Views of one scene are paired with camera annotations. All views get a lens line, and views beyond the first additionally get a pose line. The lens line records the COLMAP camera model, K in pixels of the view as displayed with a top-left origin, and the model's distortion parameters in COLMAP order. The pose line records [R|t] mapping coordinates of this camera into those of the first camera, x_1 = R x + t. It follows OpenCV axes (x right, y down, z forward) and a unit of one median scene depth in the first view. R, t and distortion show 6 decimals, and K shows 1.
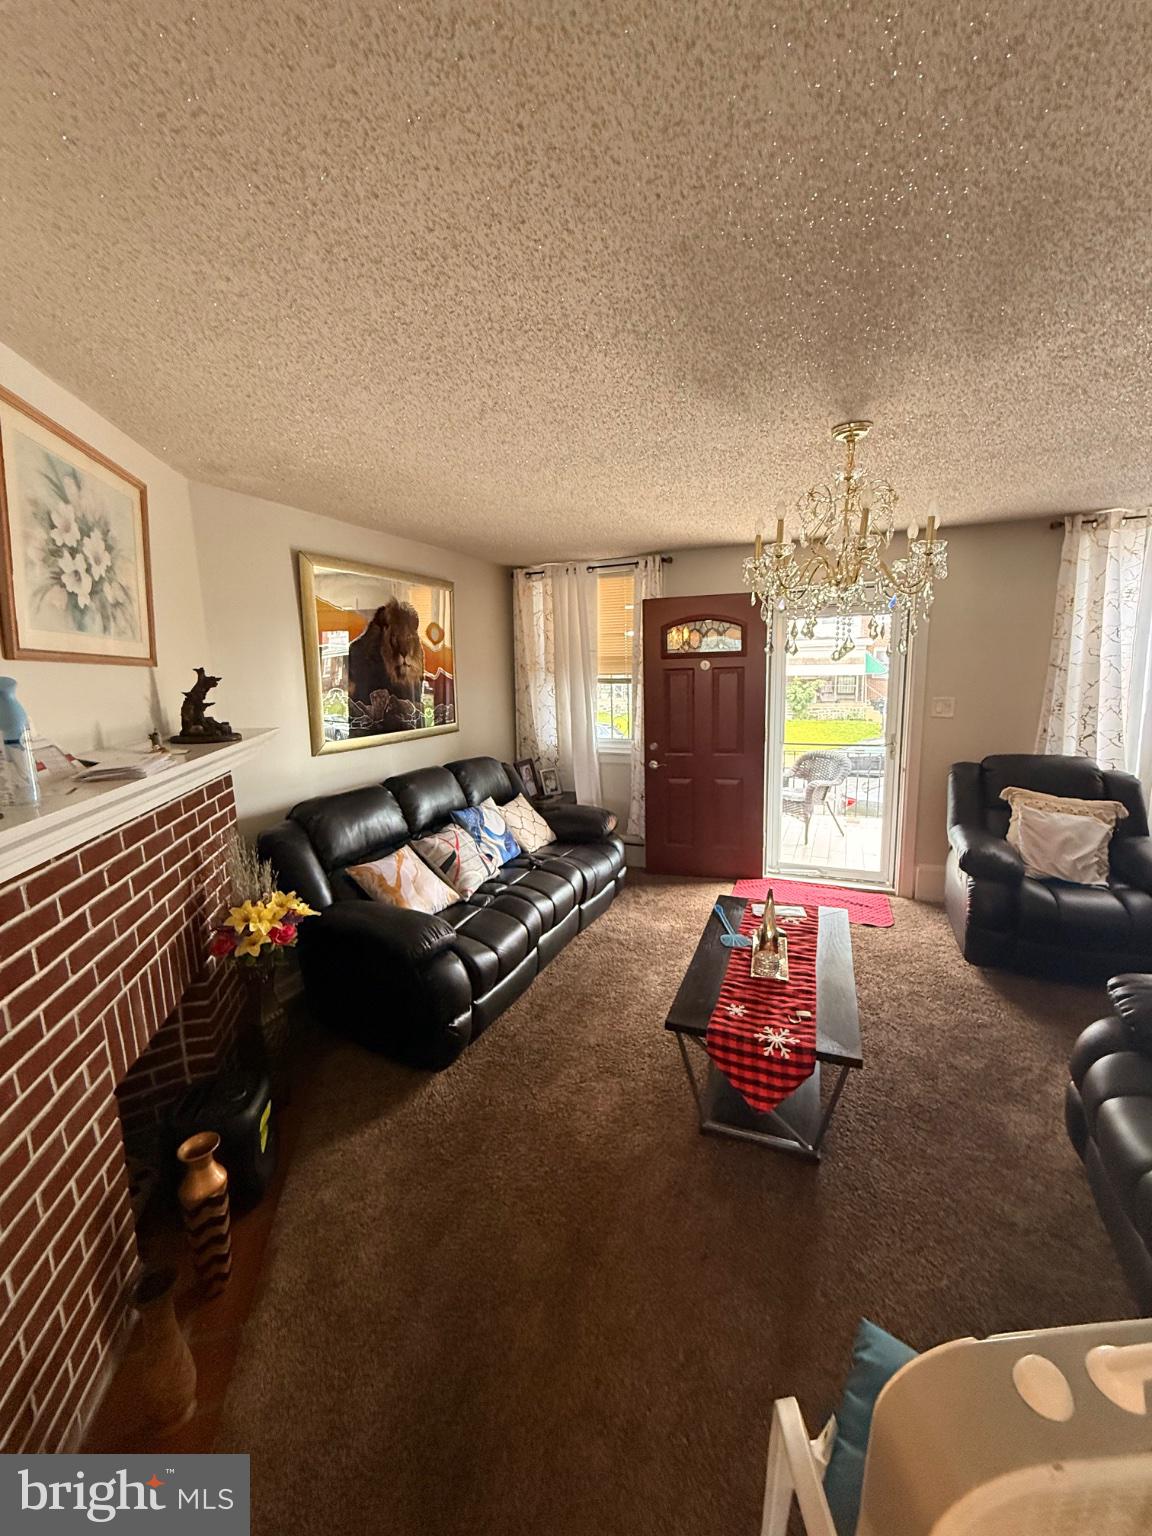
lens RADIAL K [[613.7, 0, 575.8], [0, 613.7, 764.6], [0, 0, 1]] dist [-0.000015, 0.000002]
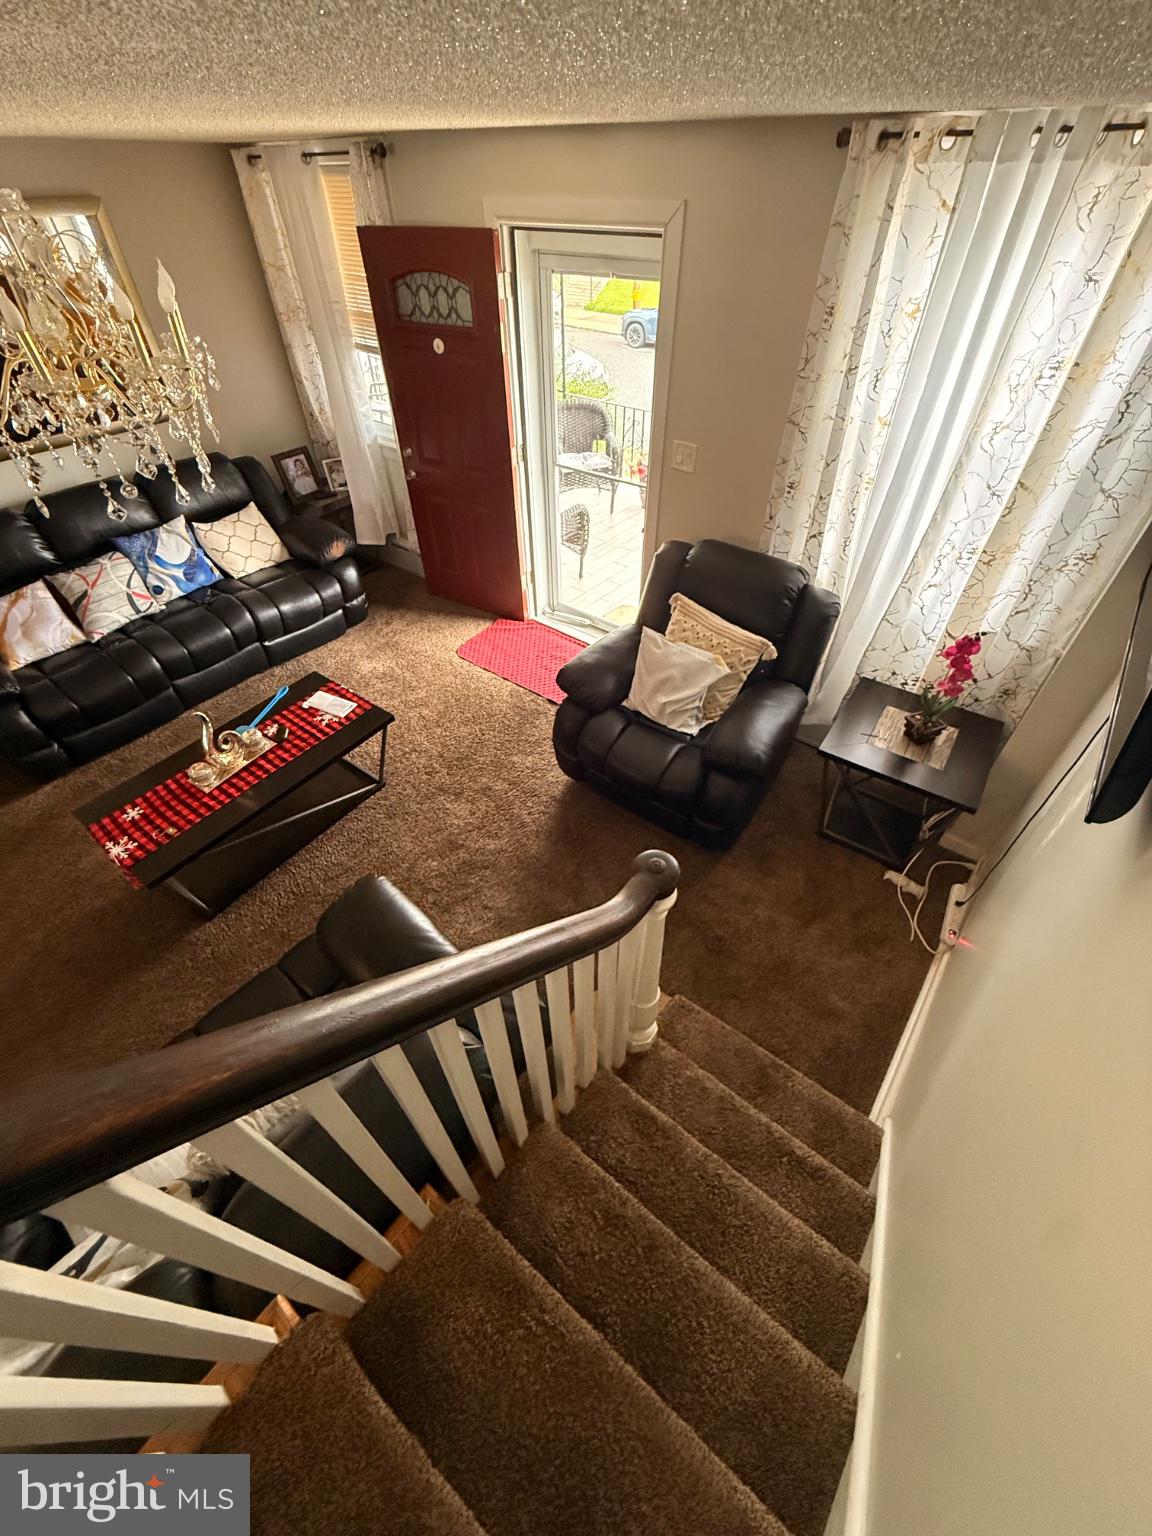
lens RADIAL K [[613.7, 0, 575.8], [0, 613.7, 764.6], [0, 0, 1]] dist [-0.000015, 0.000002]
pose [[0.966654, 0.189118, -0.172670, 0.735271], [-0.053632, 0.808814, 0.585614, -0.240250], [0.250408, -0.556825, 0.791986, 0.190107]]
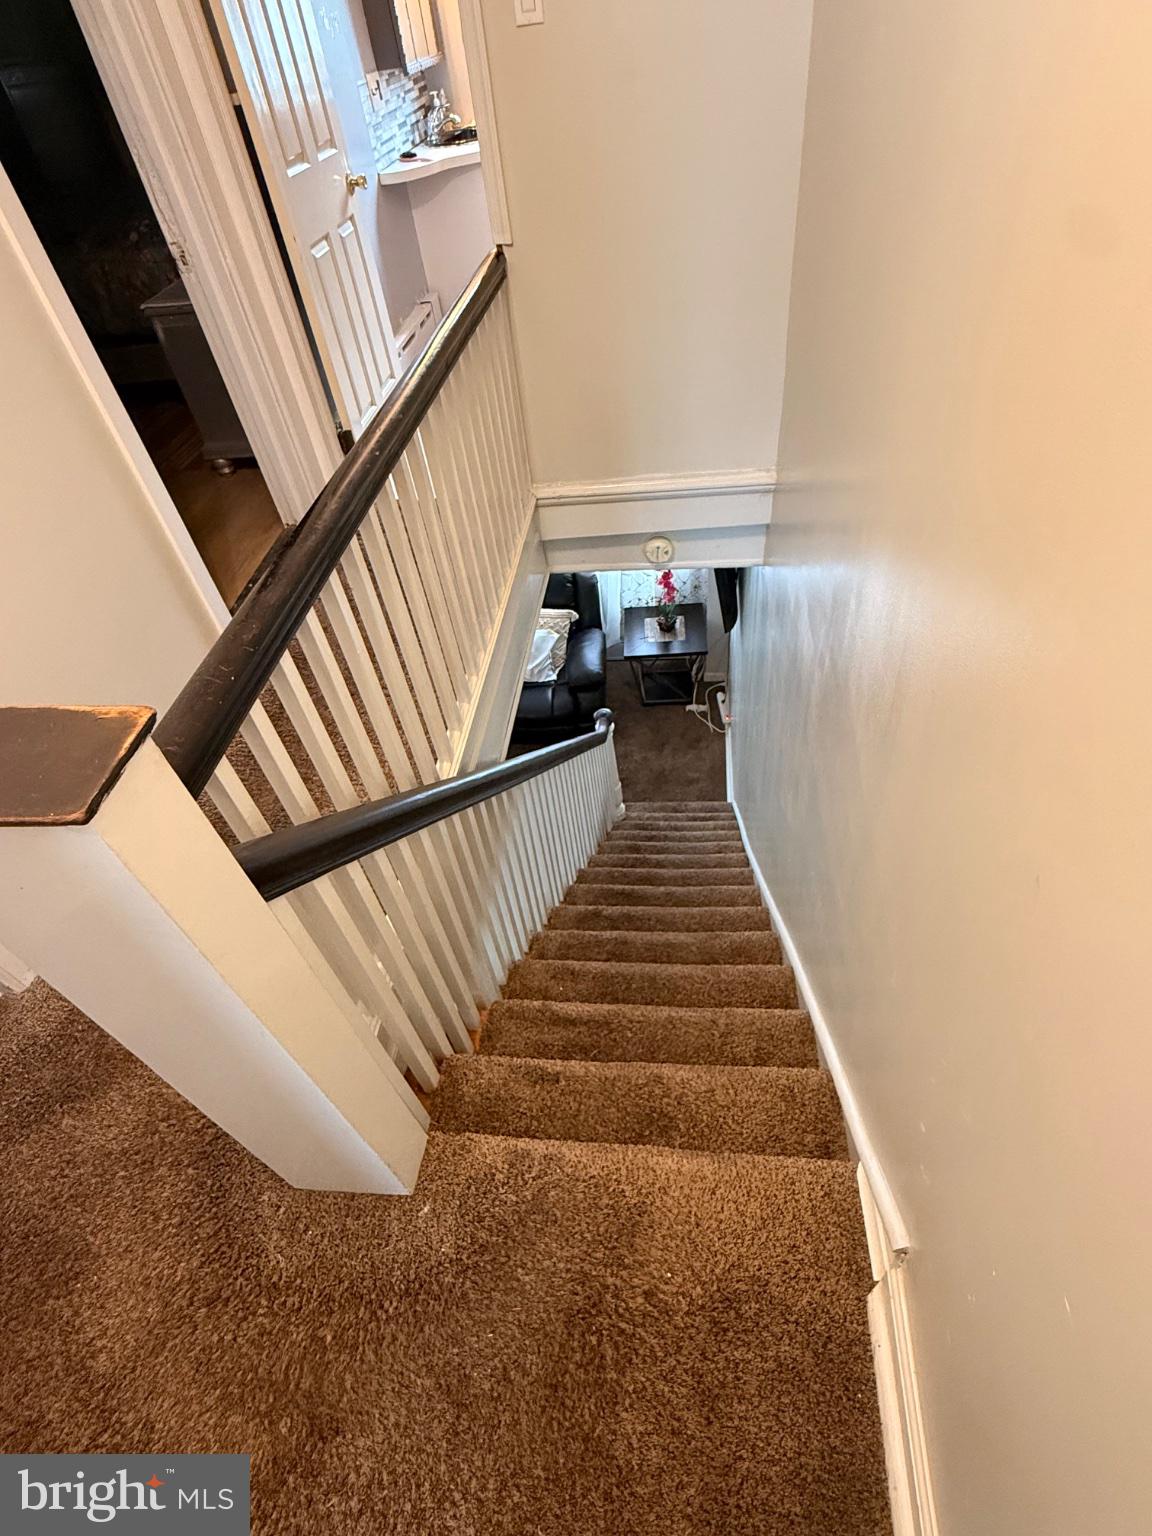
lens RADIAL K [[773.4, 0, 576.9], [0, 773.4, 769.3], [0, 0, 1]] dist [-0.000491, 0.000604]
pose [[0.951170, -0.266414, 0.155880, 0.488141], [0.125978, 0.796100, 0.591907, -0.605648], [-0.281788, -0.543367, 0.790789, -0.494097]]
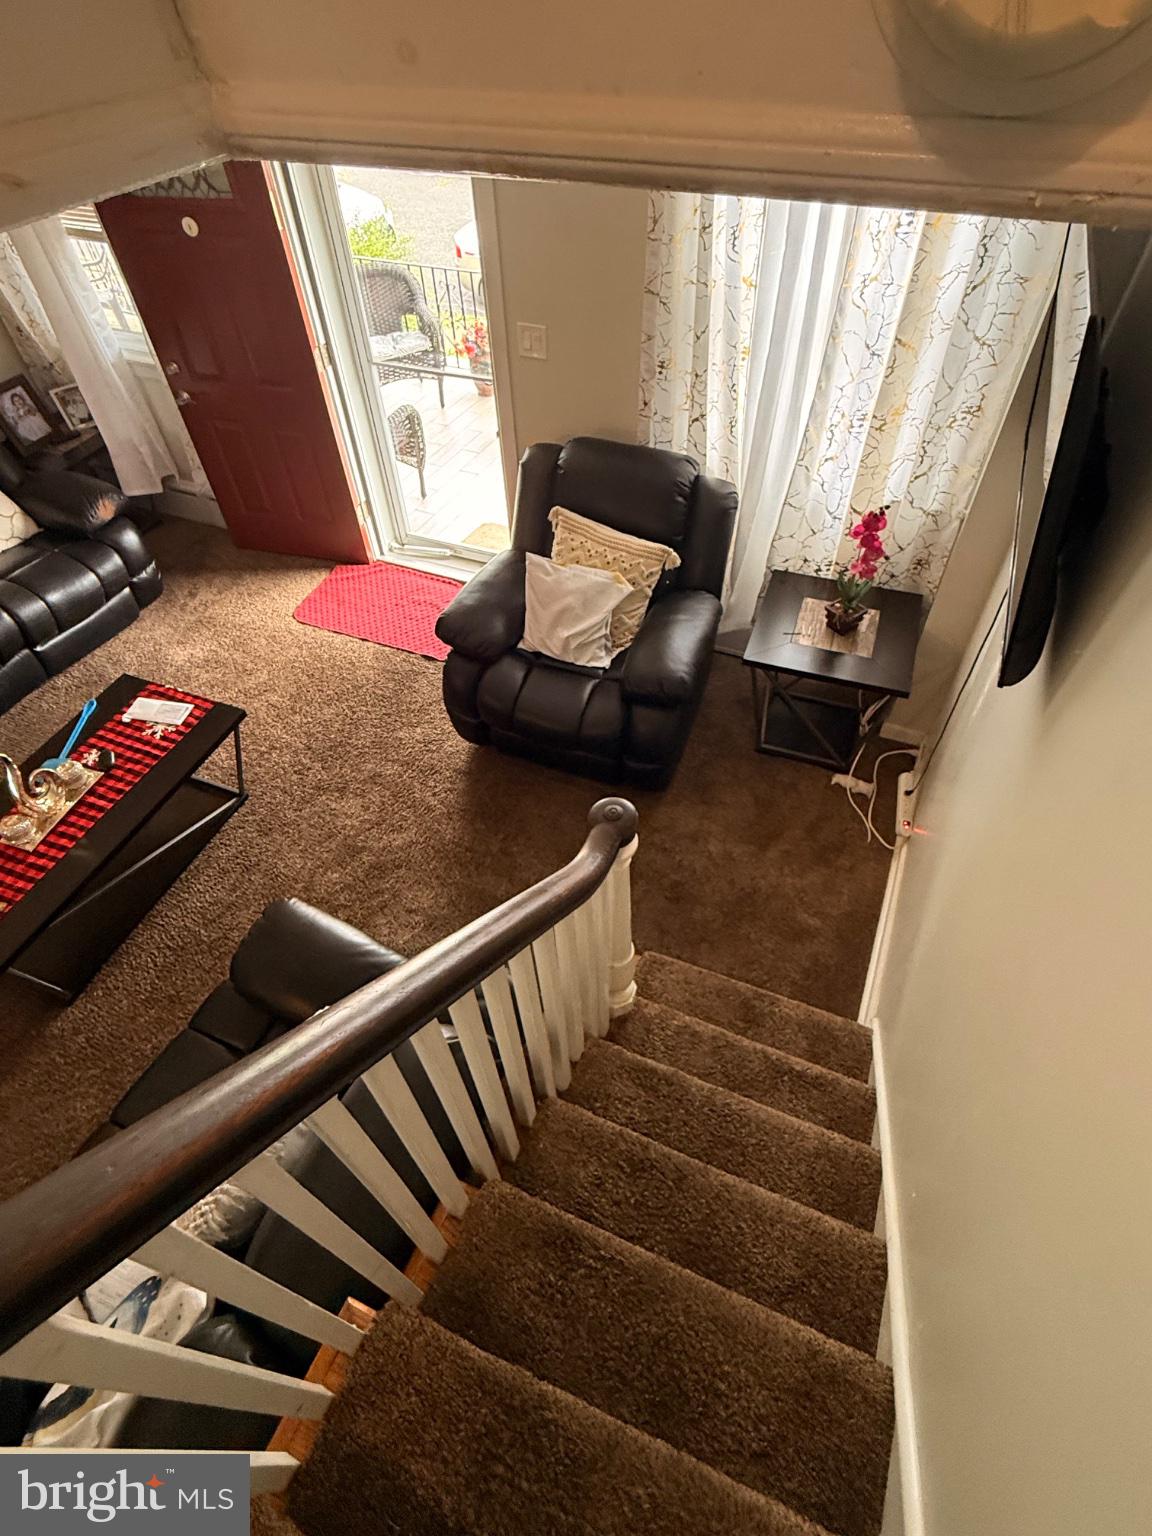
lens RADIAL K [[773.4, 0, 576.9], [0, 773.4, 769.3], [0, 0, 1]] dist [-0.000491, 0.000604]
pose [[0.999977, 0.000682, -0.006684, 0.712078], [0.003732, 0.770863, 0.636990, -0.282249], [0.005587, -0.637000, 0.770843, 0.131791]]
